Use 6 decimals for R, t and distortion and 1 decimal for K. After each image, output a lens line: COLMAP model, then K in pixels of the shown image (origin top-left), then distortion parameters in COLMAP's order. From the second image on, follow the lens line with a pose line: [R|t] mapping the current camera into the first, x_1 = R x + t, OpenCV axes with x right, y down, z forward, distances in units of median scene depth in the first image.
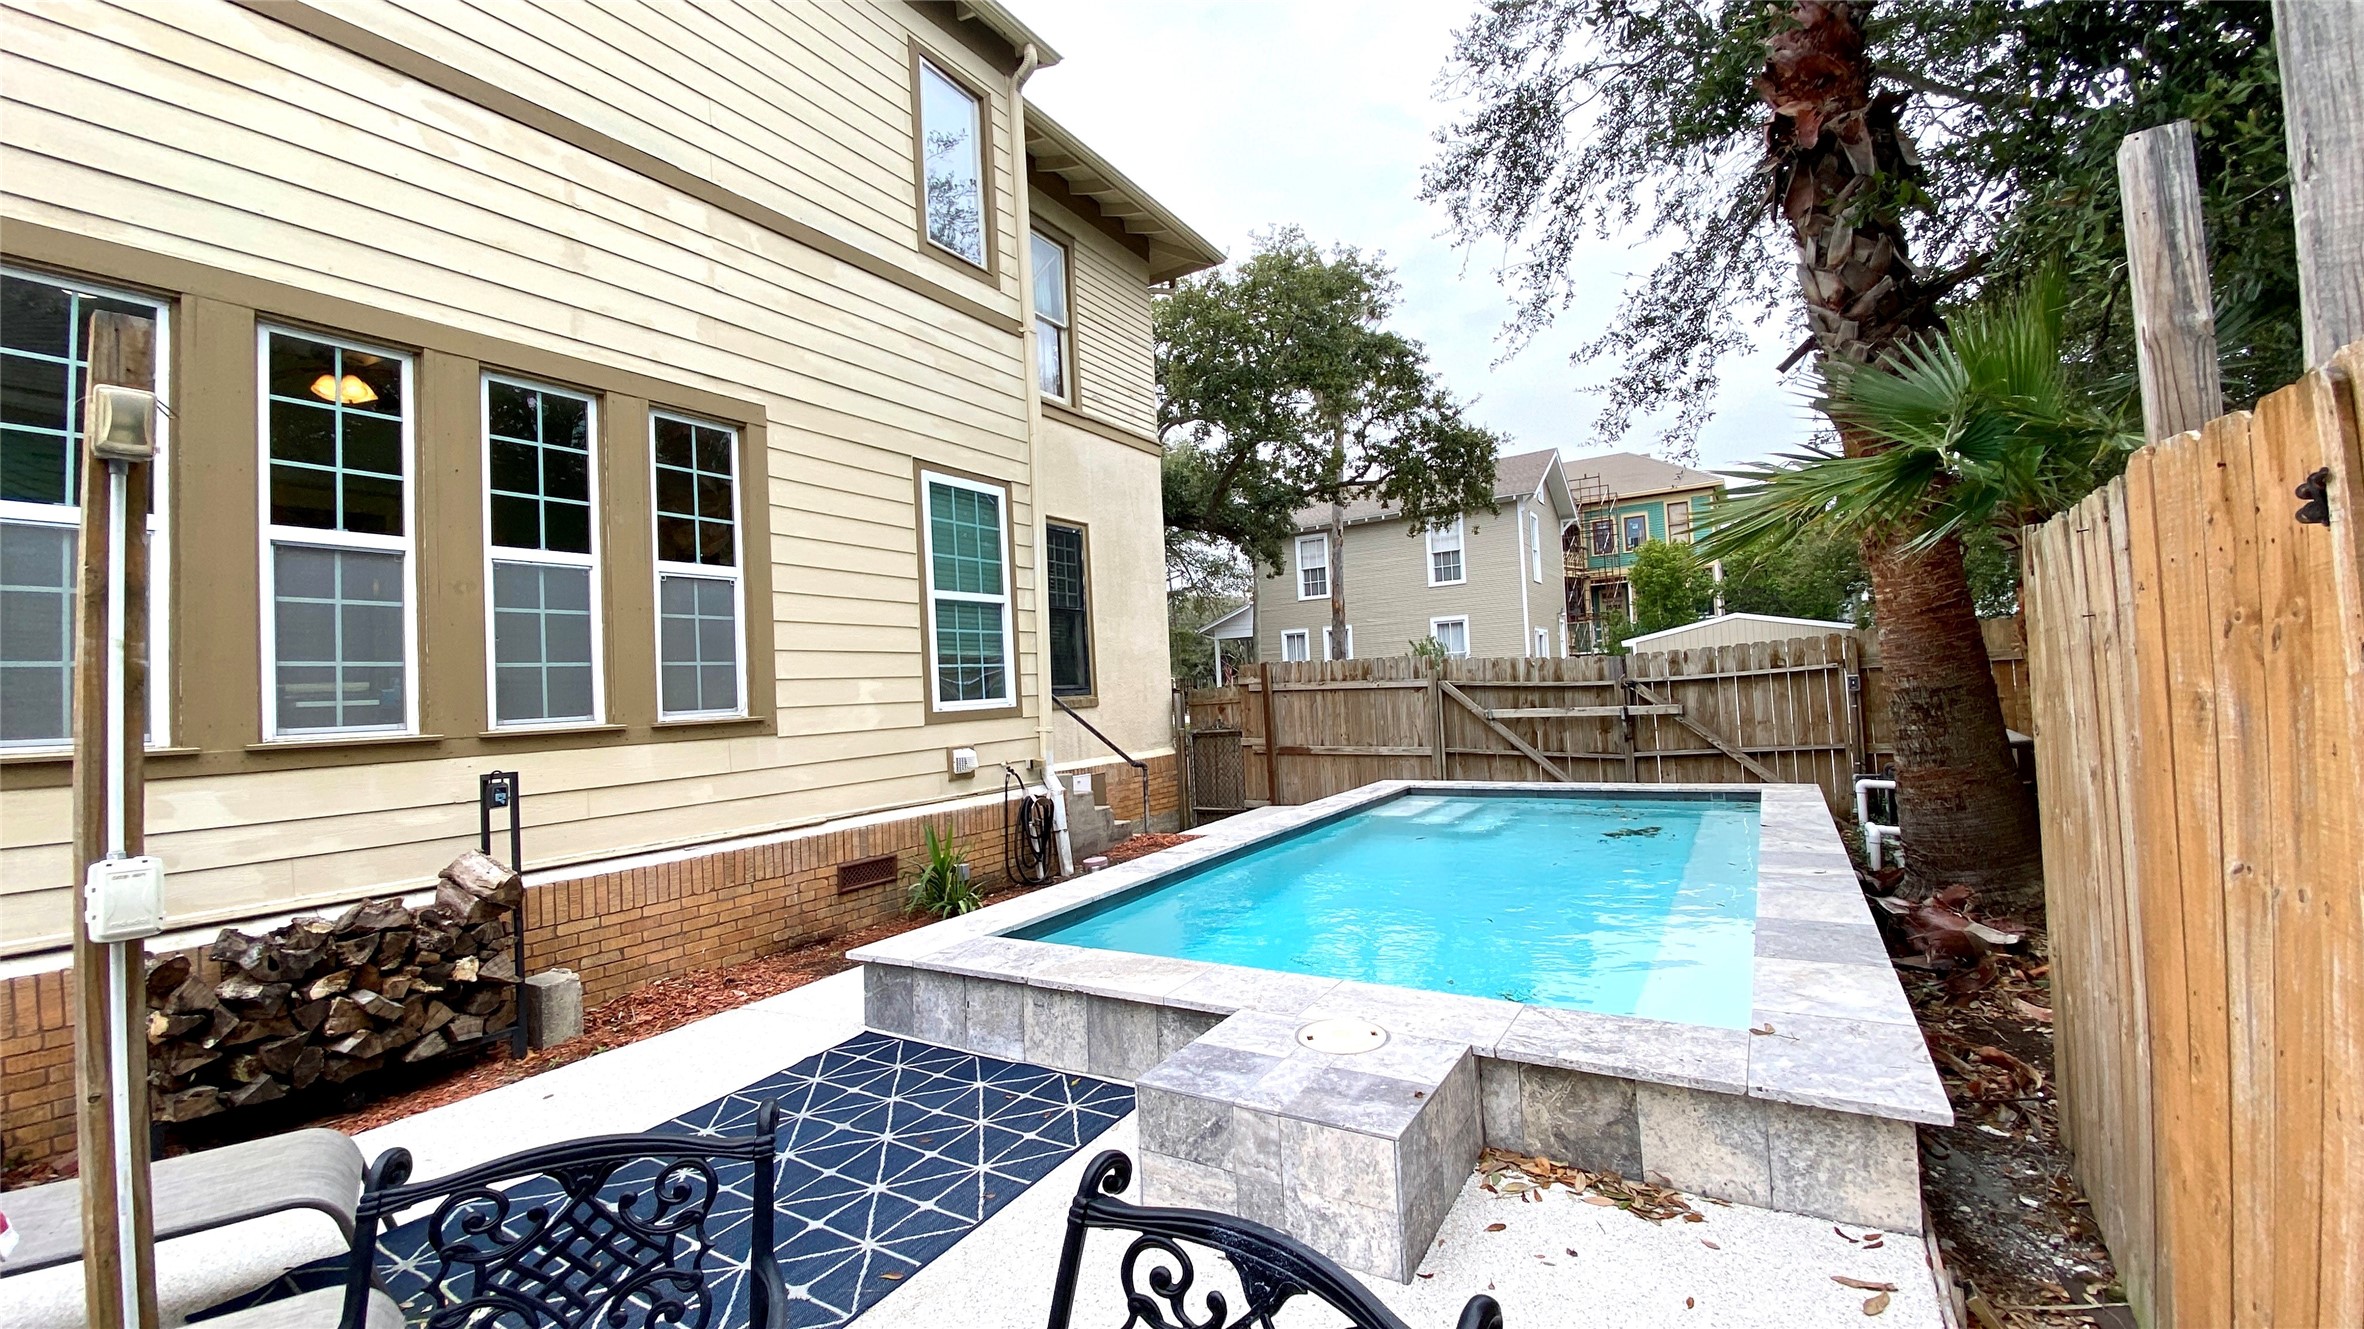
lens RADIAL K [[940.9, 0, 1185.6], [0, 940.9, 658.3], [0, 0, 1]] dist [0.027251, -0.038468]
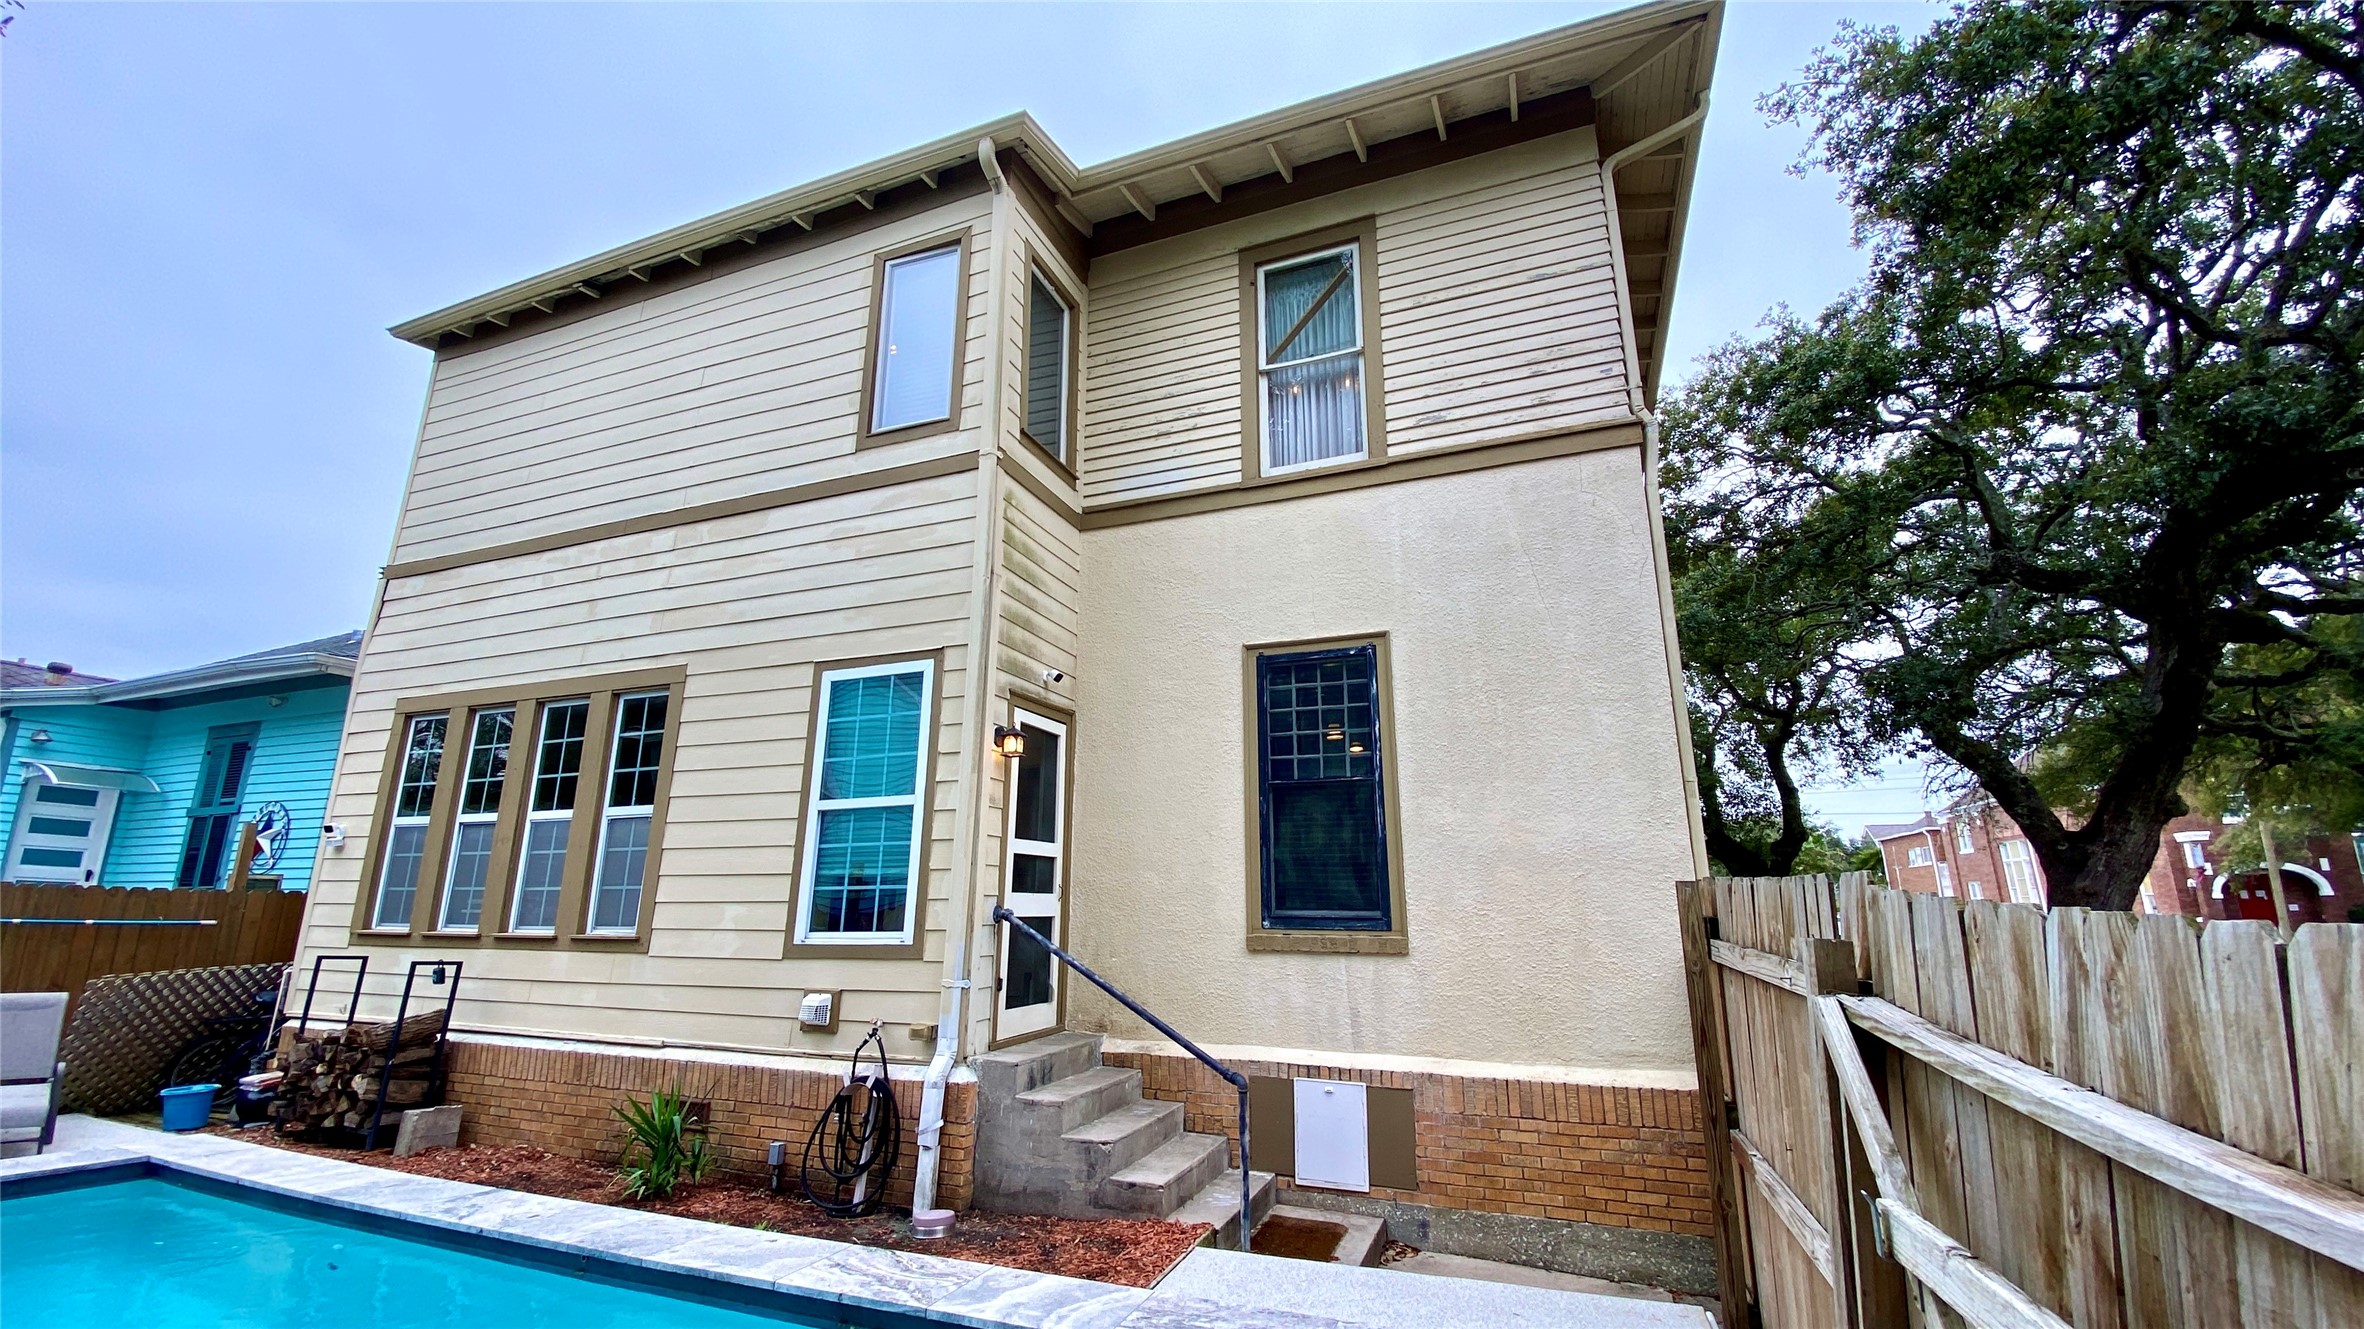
lens RADIAL K [[940.9, 0, 1185.6], [0, 940.9, 658.3], [0, 0, 1]] dist [0.027251, -0.038468]
pose [[0.172823, -0.203554, -0.963690, 0.698871], [0.025514, 0.979009, -0.202214, -0.015487], [0.984622, 0.010360, 0.174389, 1.215719]]
